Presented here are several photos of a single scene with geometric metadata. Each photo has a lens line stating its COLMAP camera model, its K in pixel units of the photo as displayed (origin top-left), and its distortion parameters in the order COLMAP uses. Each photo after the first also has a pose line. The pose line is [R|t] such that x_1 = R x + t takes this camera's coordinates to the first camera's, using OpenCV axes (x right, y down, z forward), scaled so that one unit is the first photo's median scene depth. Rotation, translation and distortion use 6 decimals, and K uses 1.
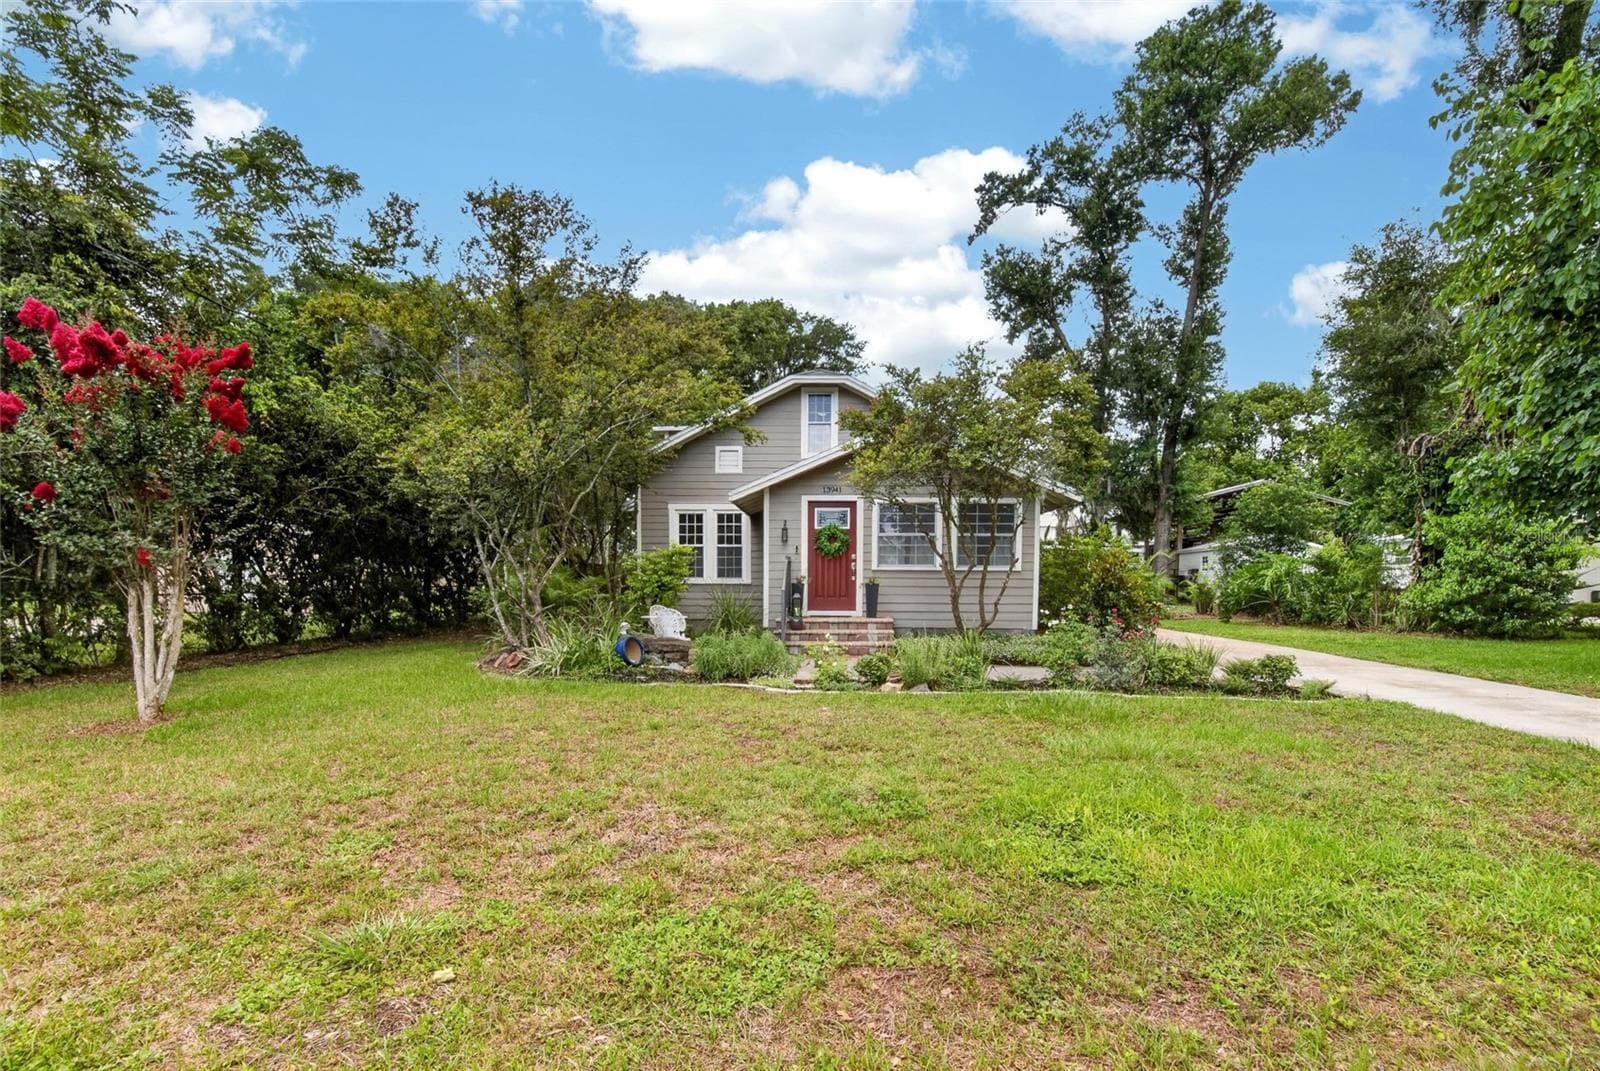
lens RADIAL K [[708.3, 0, 758.9], [0, 708.3, 608.0], [0, 0, 1]] dist [0.001105, 0.000155]
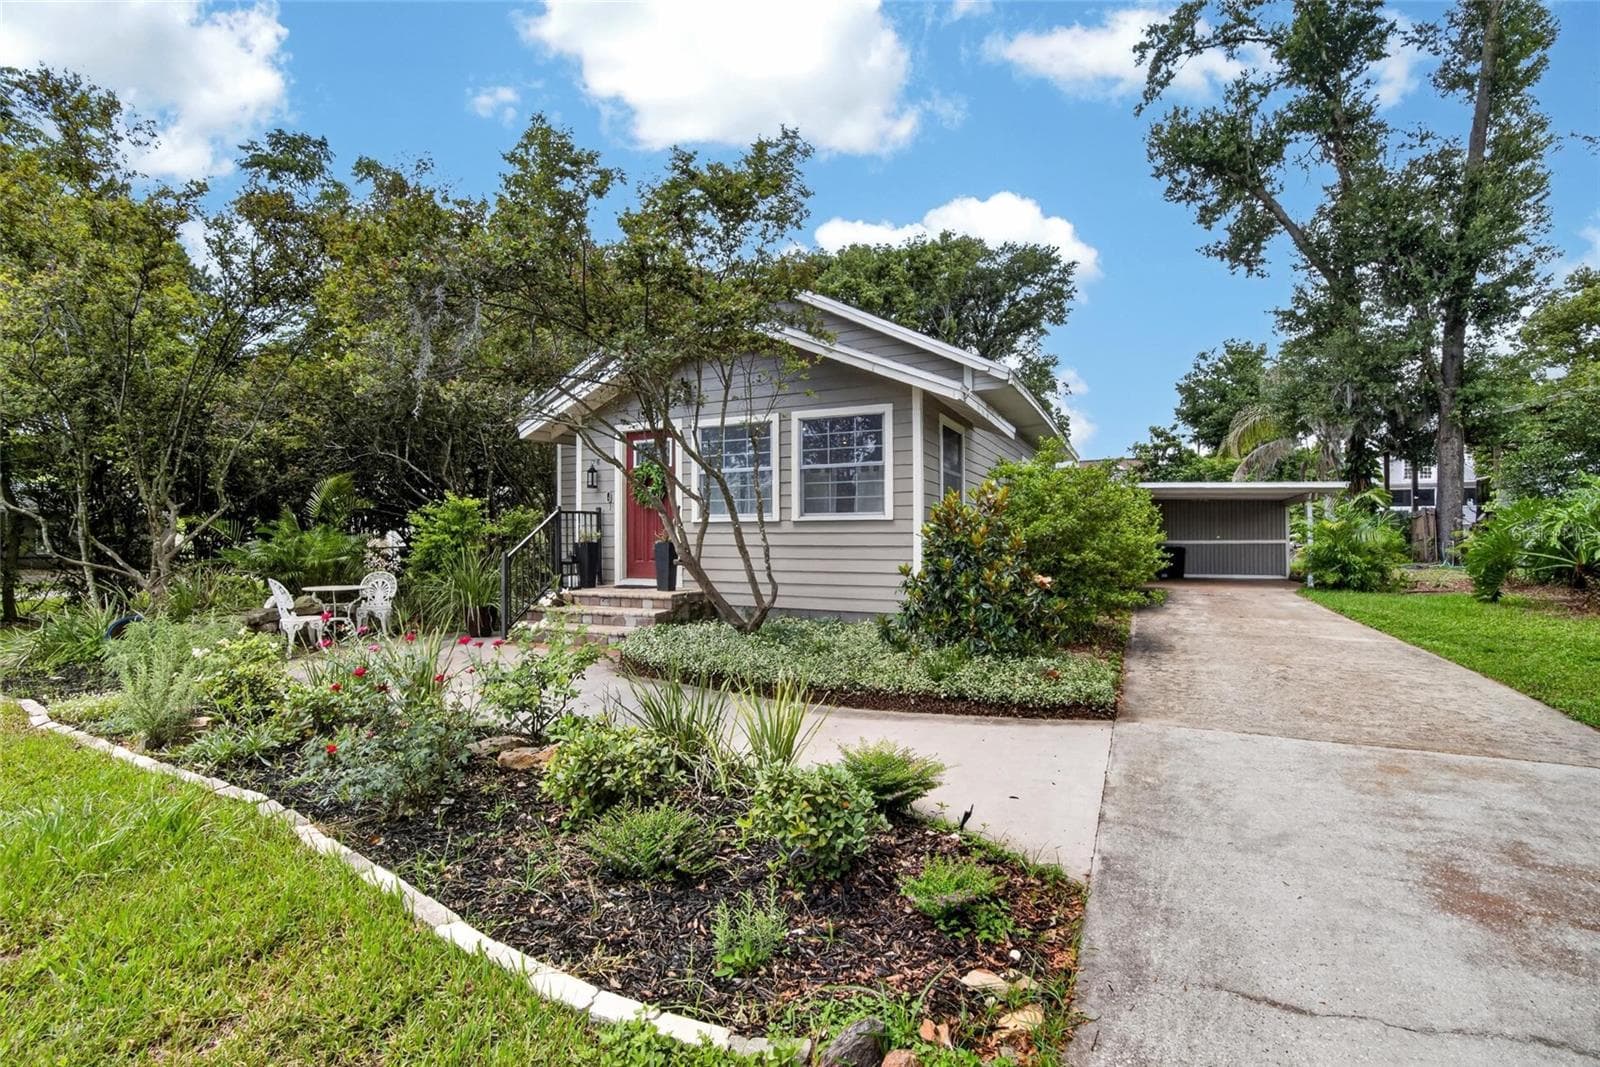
lens RADIAL K [[676.8, 0, 799.1], [0, 676.8, 523.6], [0, 0, 1]] dist [-0.009751, 0.000594]
pose [[0.931269, -0.014622, -0.364040, 0.411854], [-0.005173, 0.998563, -0.053343, -0.013756], [0.364297, 0.051560, 0.929855, 0.333732]]
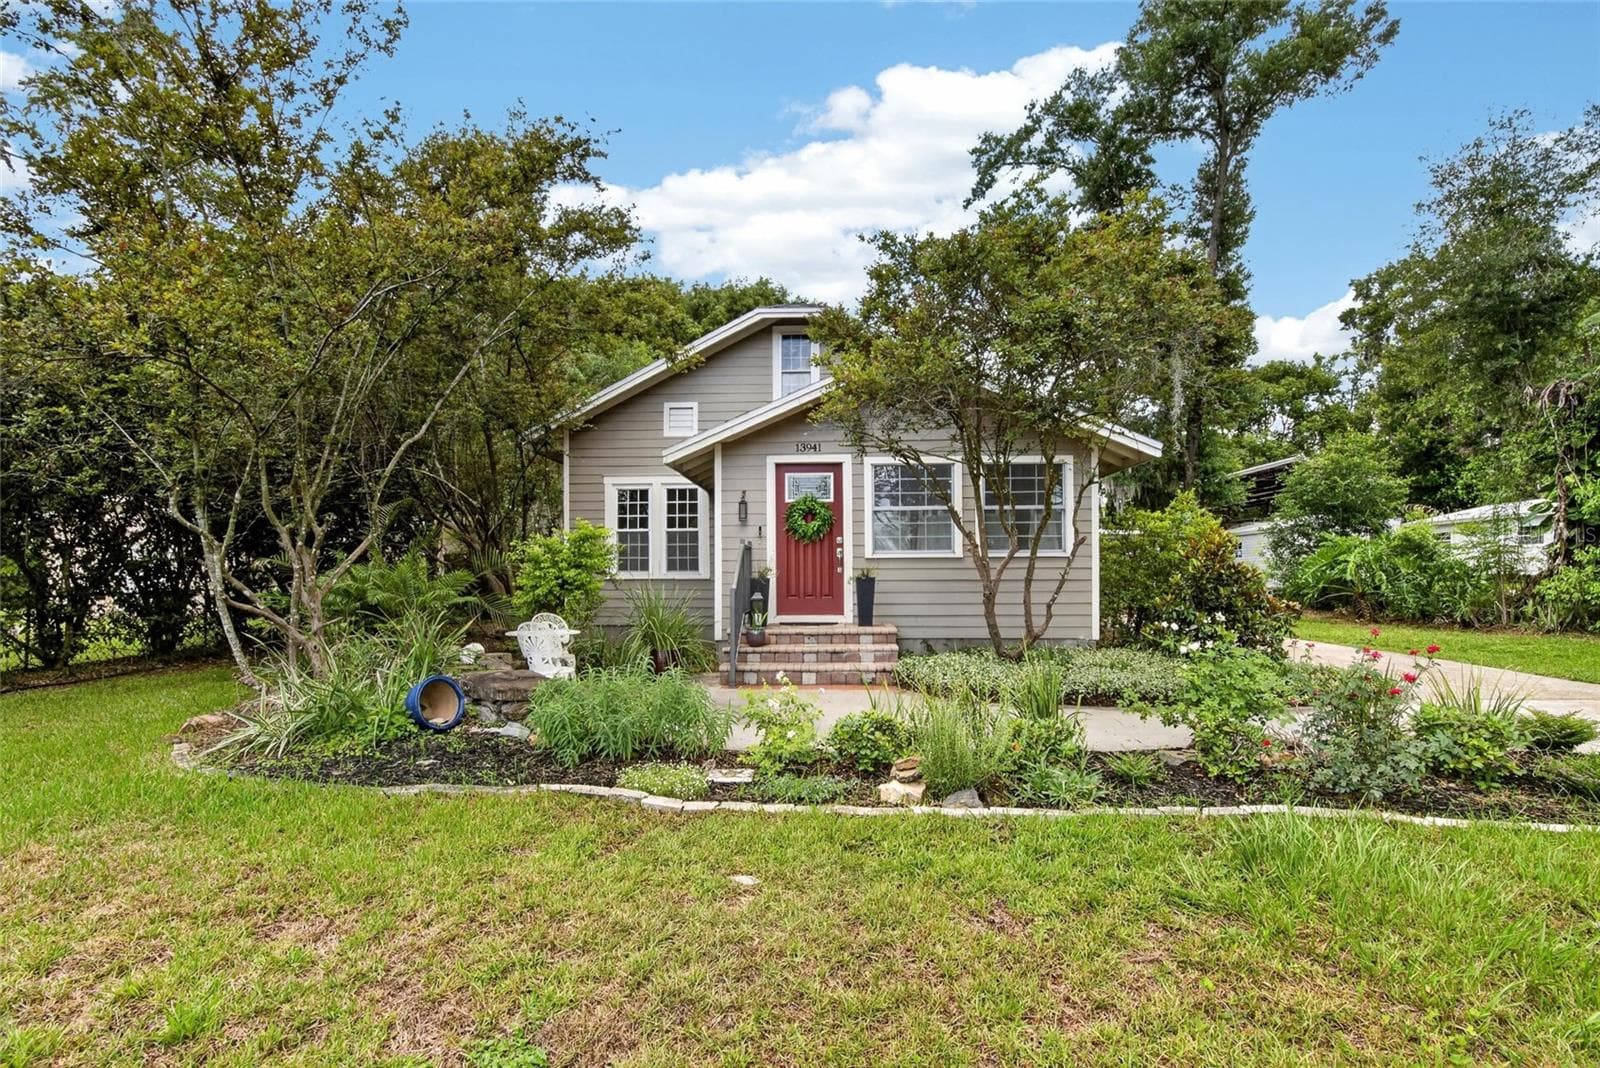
lens RADIAL K [[687.8, 0, 758.5], [0, 687.8, 566.7], [0, 0, 1]] dist [-0.018211, 0.000523]
pose [[0.999941, -0.010286, -0.003458, 0.043991], [0.010109, 0.998807, -0.047772, -0.010543], [0.003945, 0.047735, 0.998852, 0.249345]]
